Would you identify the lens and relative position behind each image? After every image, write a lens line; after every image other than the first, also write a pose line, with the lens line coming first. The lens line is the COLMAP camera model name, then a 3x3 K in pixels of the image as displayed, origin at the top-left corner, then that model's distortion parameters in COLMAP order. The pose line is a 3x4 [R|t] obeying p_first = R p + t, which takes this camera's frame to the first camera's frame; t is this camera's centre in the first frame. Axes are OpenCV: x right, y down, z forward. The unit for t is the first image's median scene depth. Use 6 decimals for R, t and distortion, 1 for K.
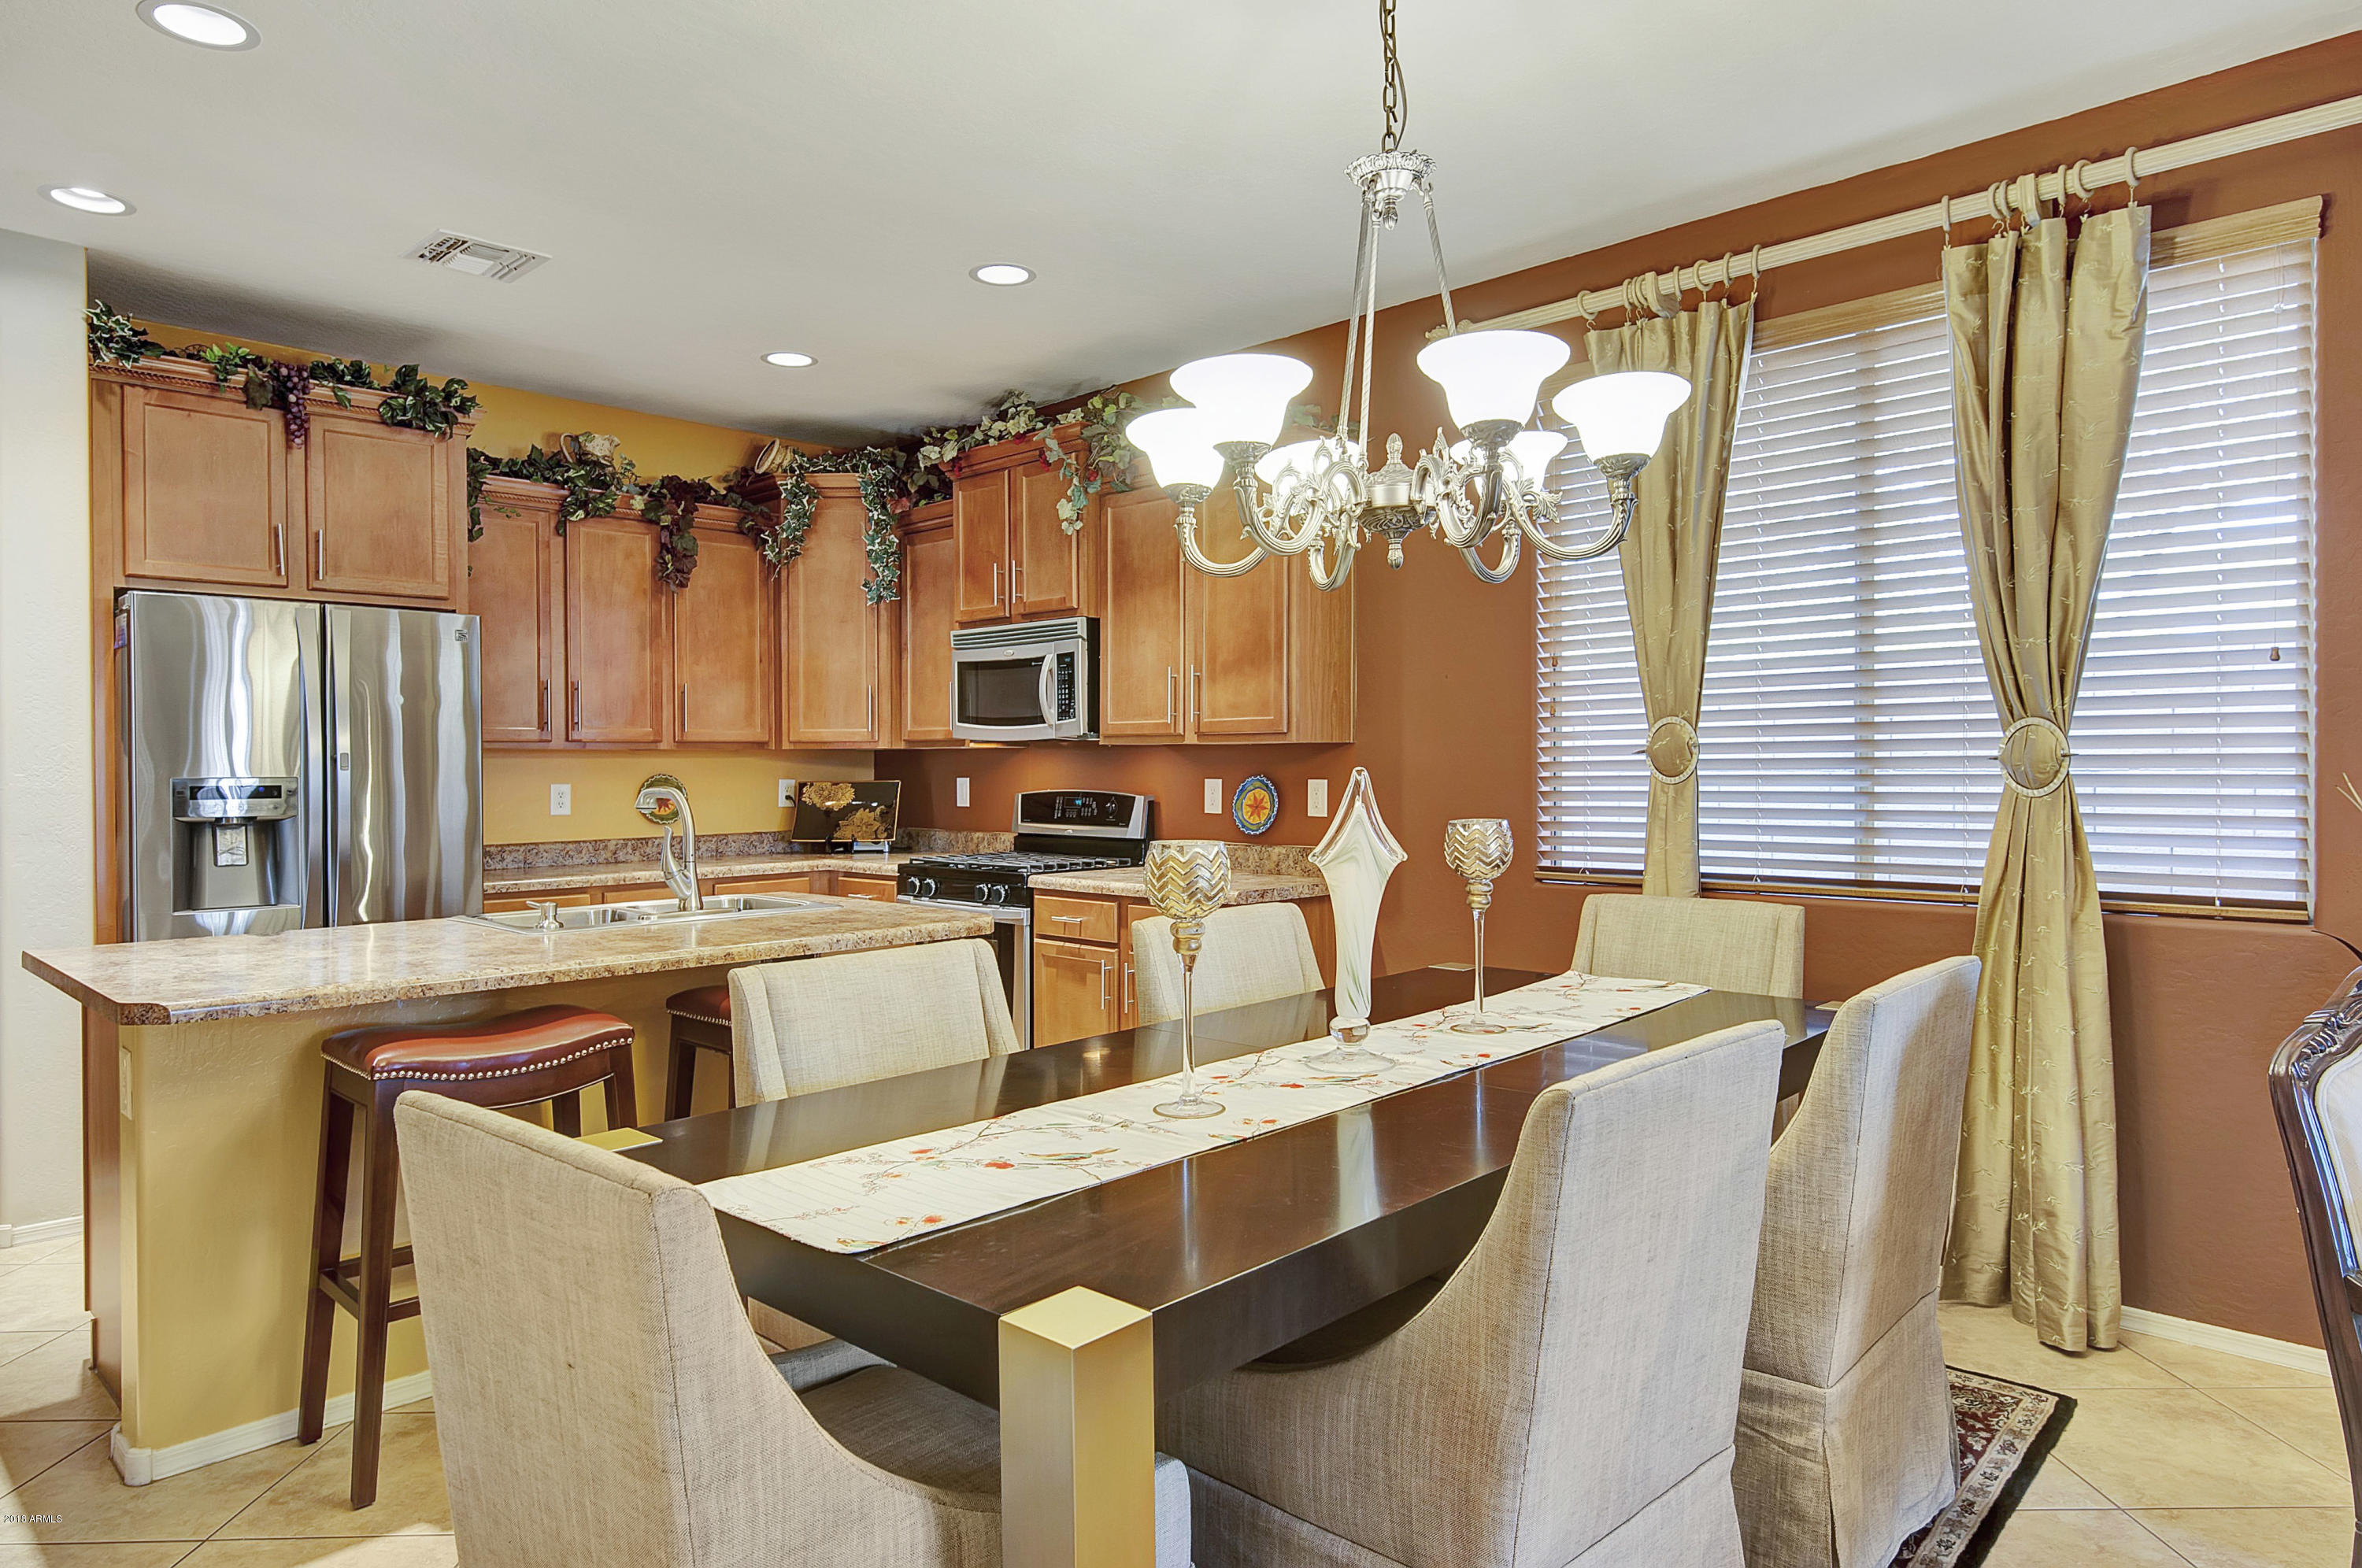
lens RADIAL K [[1407.9, 0, 1171.9], [0, 1407.9, 760.1], [0, 0, 1]] dist [0.031078, -0.006875]
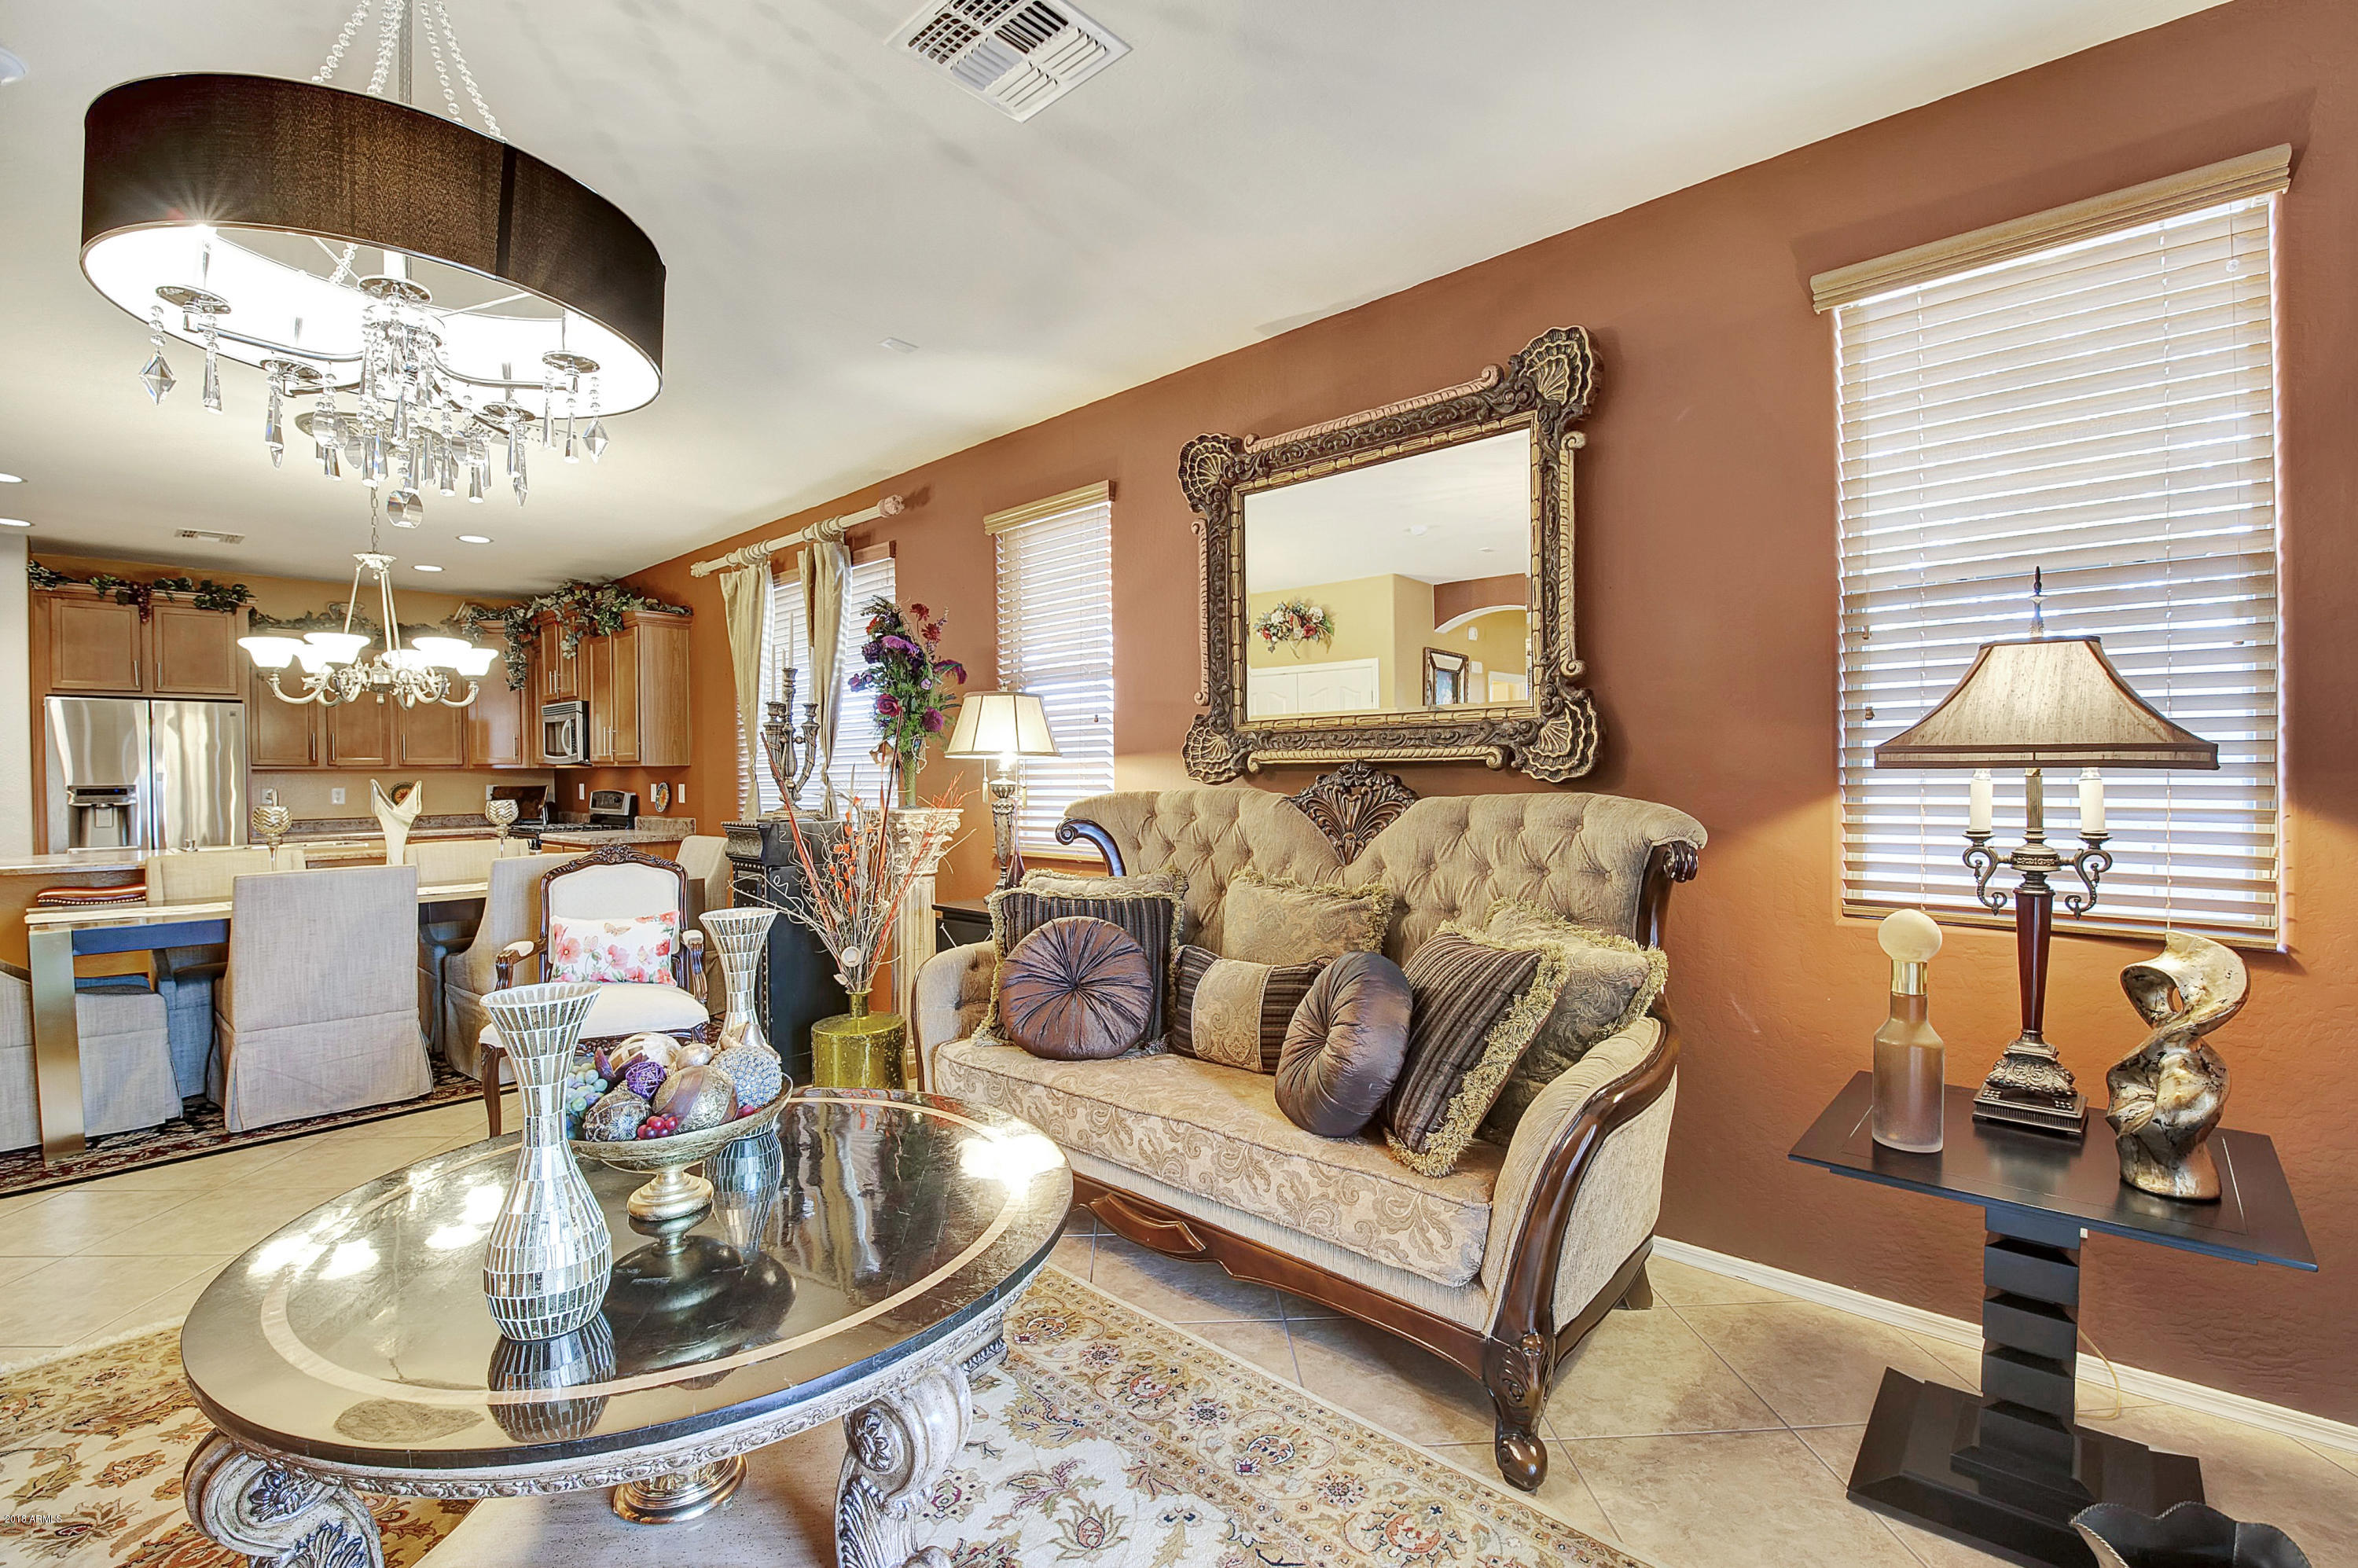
lens RADIAL K [[1031.7, 0, 1184.5], [0, 1031.7, 782.1], [0, 0, 1]] dist [-0.000742, -0.008284]
pose [[0.999787, -0.000813, 0.020619, 0.727615], [0.000635, 0.999963, 0.008623, -0.001143], [-0.020625, -0.008608, 0.999750, -0.429936]]
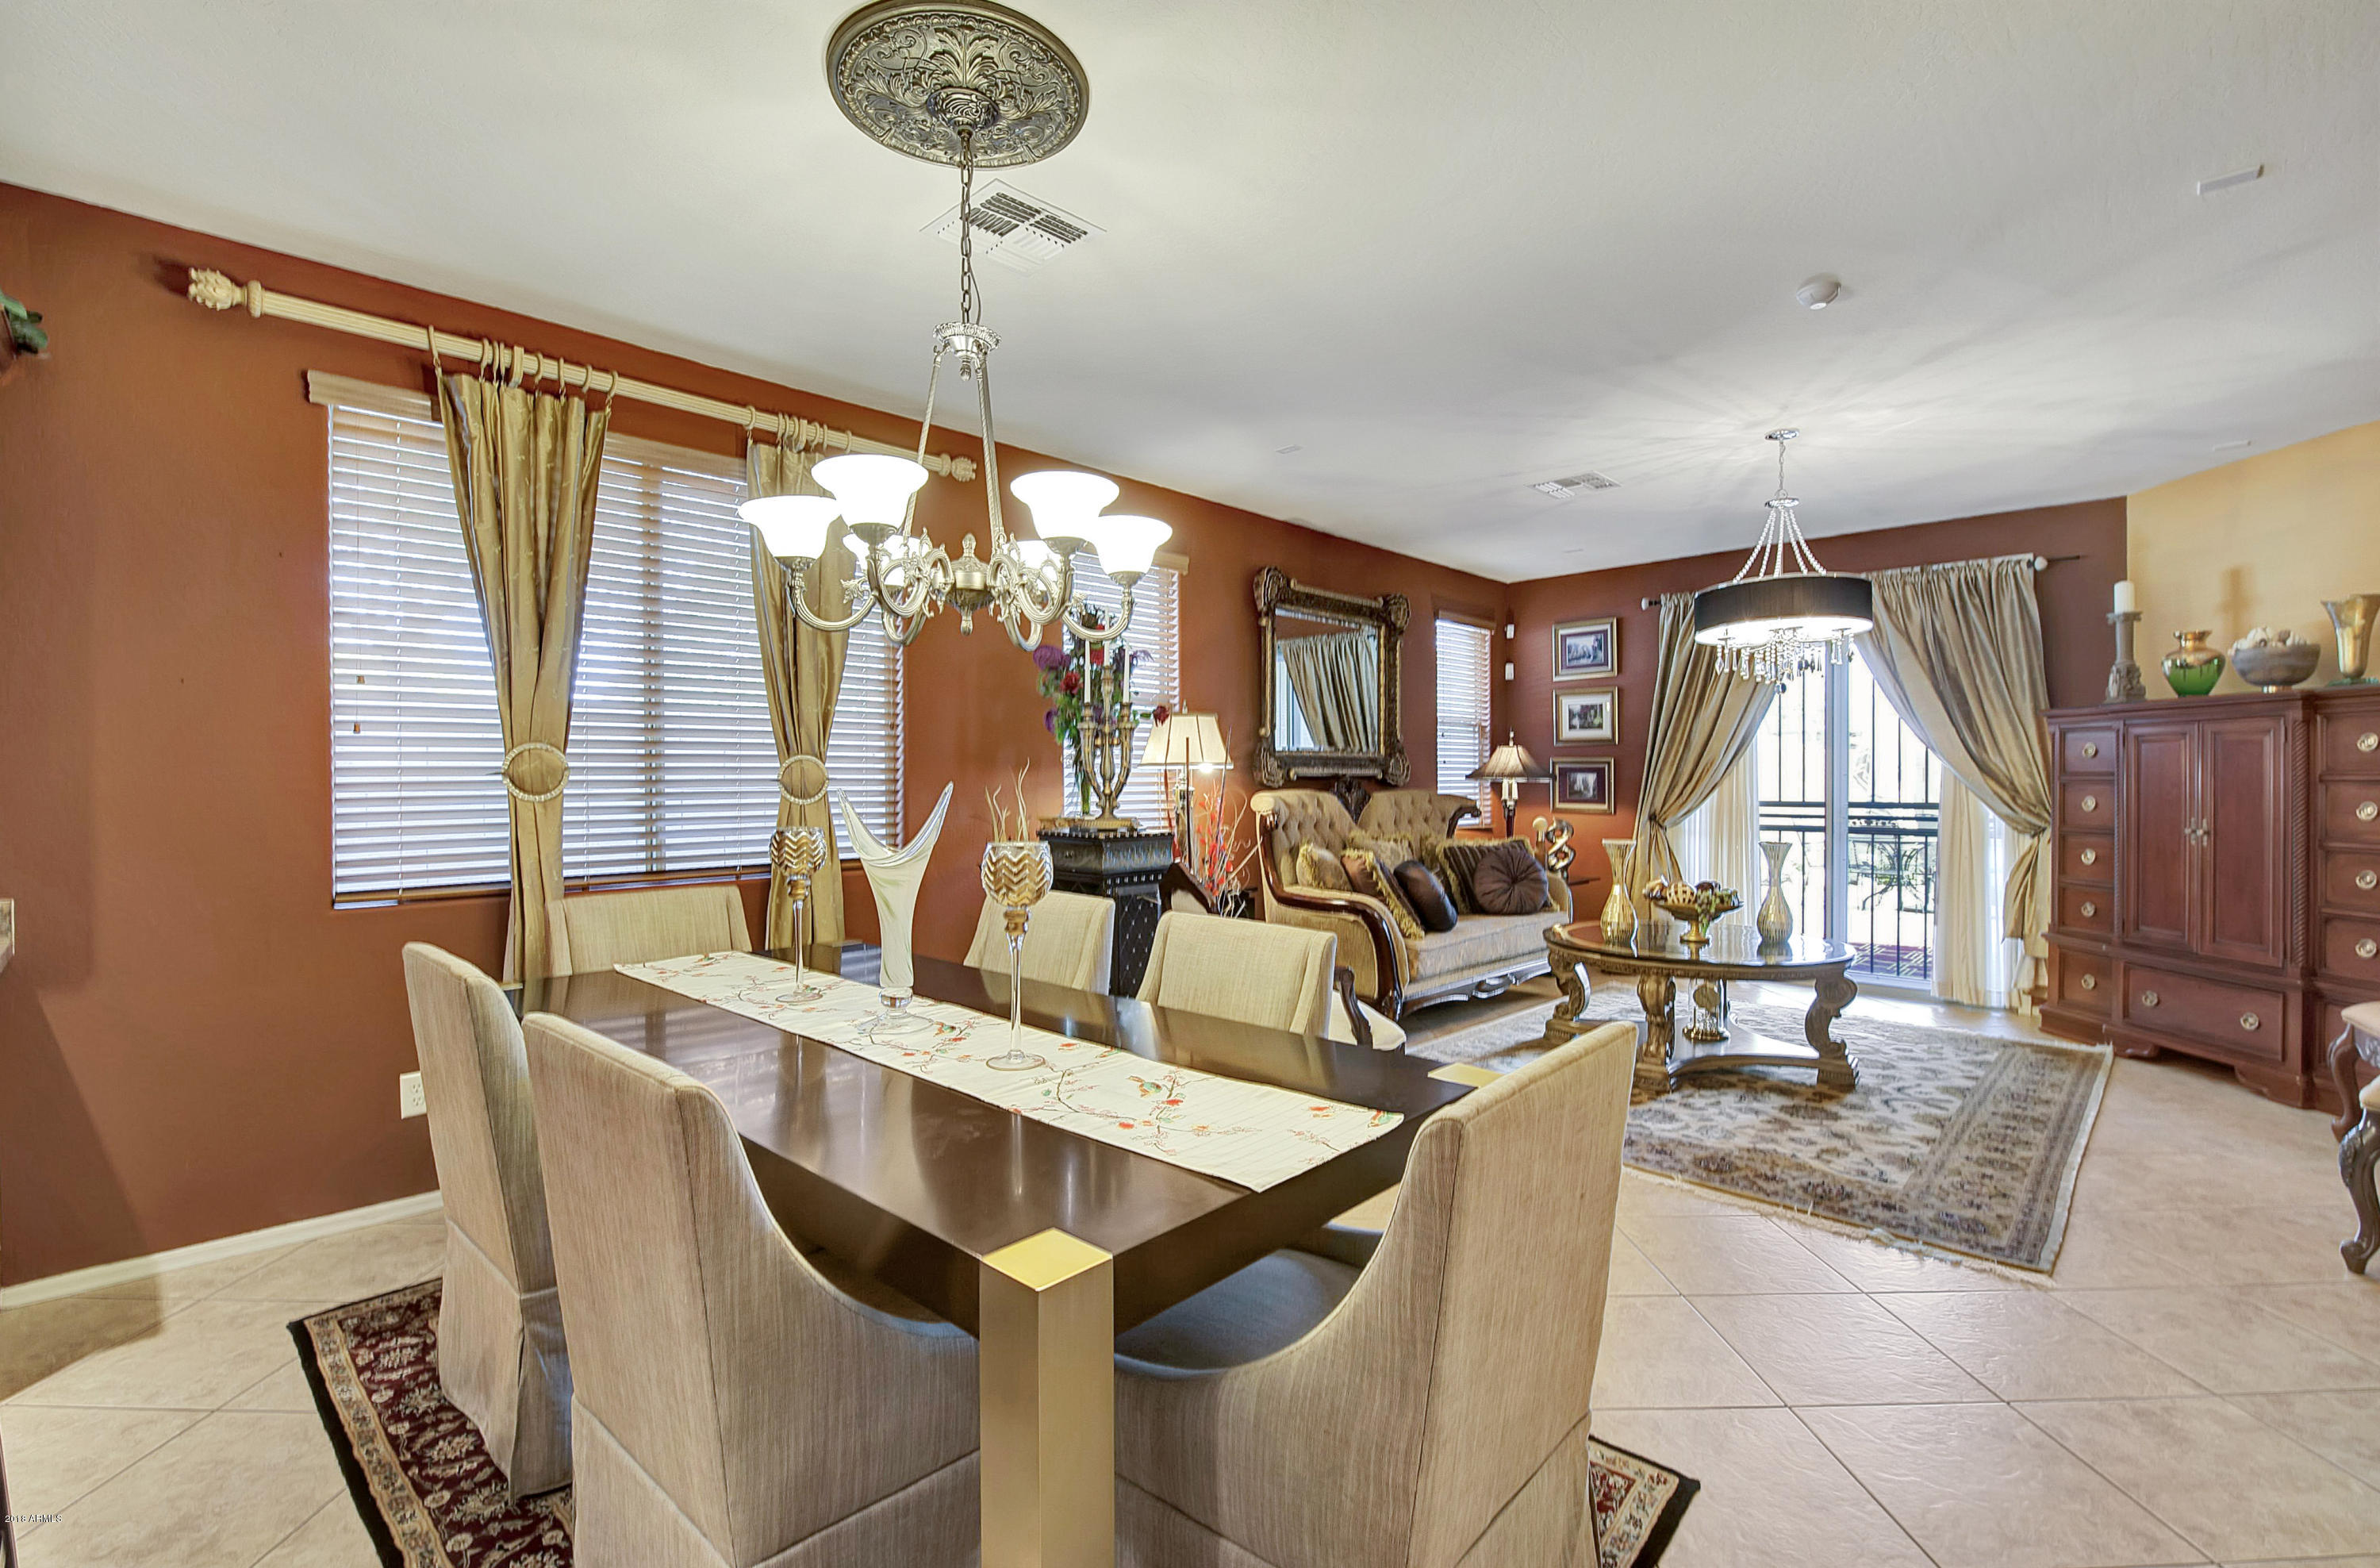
lens RADIAL K [[1041.5, 0, 1198.7], [0, 1041.5, 788.2], [0, 0, 1]] dist [-0.000742, -0.008284]
pose [[0.015350, -0.001014, 0.999882, -0.353961], [0.002875, 0.999995, 0.000970, 0.004859], [-0.999878, 0.002860, 0.015353, 0.333068]]
